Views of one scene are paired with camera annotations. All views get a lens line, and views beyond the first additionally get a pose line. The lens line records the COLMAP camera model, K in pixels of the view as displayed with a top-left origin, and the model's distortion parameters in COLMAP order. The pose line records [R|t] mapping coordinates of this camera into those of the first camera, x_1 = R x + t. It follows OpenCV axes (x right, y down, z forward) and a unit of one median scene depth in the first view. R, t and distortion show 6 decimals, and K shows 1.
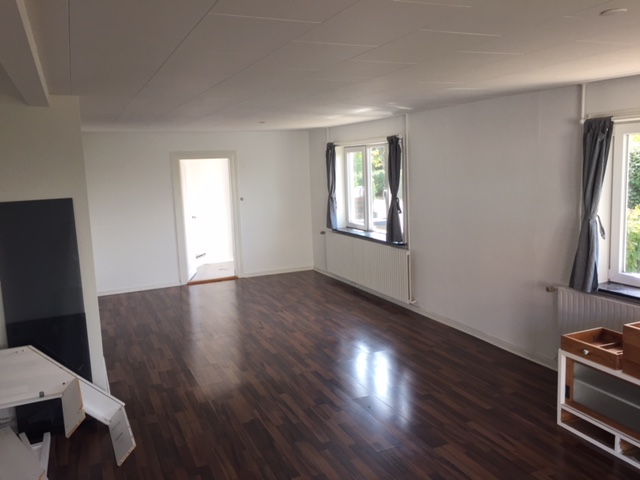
lens RADIAL K [[544.5, 0, 320.6], [0, 544.5, 240.3], [0, 0, 1]] dist [0.050656, -0.025329]
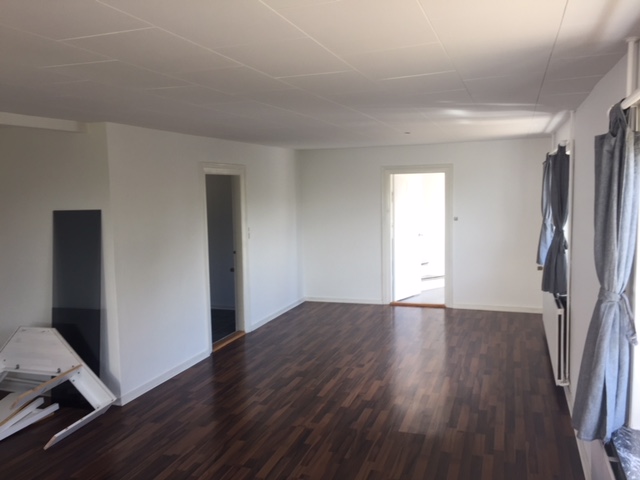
lens RADIAL K [[544.5, 0, 321.3], [0, 544.5, 243.5], [0, 0, 1]] dist [0.050656, -0.025329]
pose [[0.730207, 0.092521, -0.676932, 0.433826], [-0.101770, 0.994464, 0.026141, -0.054129], [0.675604, 0.049803, 0.735581, 0.300087]]
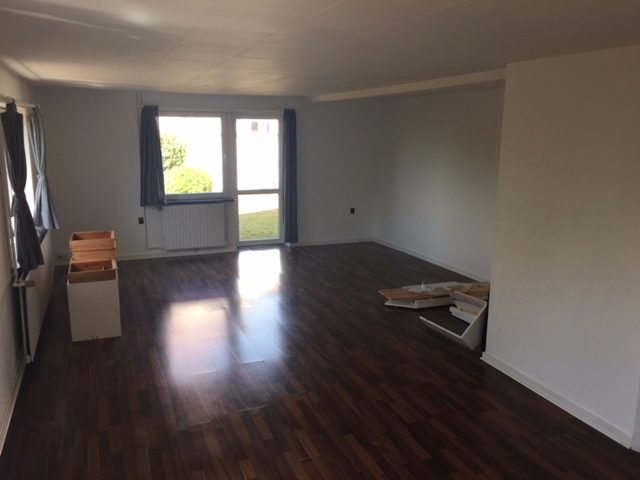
lens RADIAL K [[544.5, 0, 313.7], [0, 544.5, 239.4], [0, 0, 1]] dist [0.050656, -0.025329]
pose [[-0.998193, 0.021736, 0.056025, -0.074352], [0.039024, 0.943430, 0.329268, -0.194943], [-0.045699, 0.330859, -0.942573, 1.346476]]
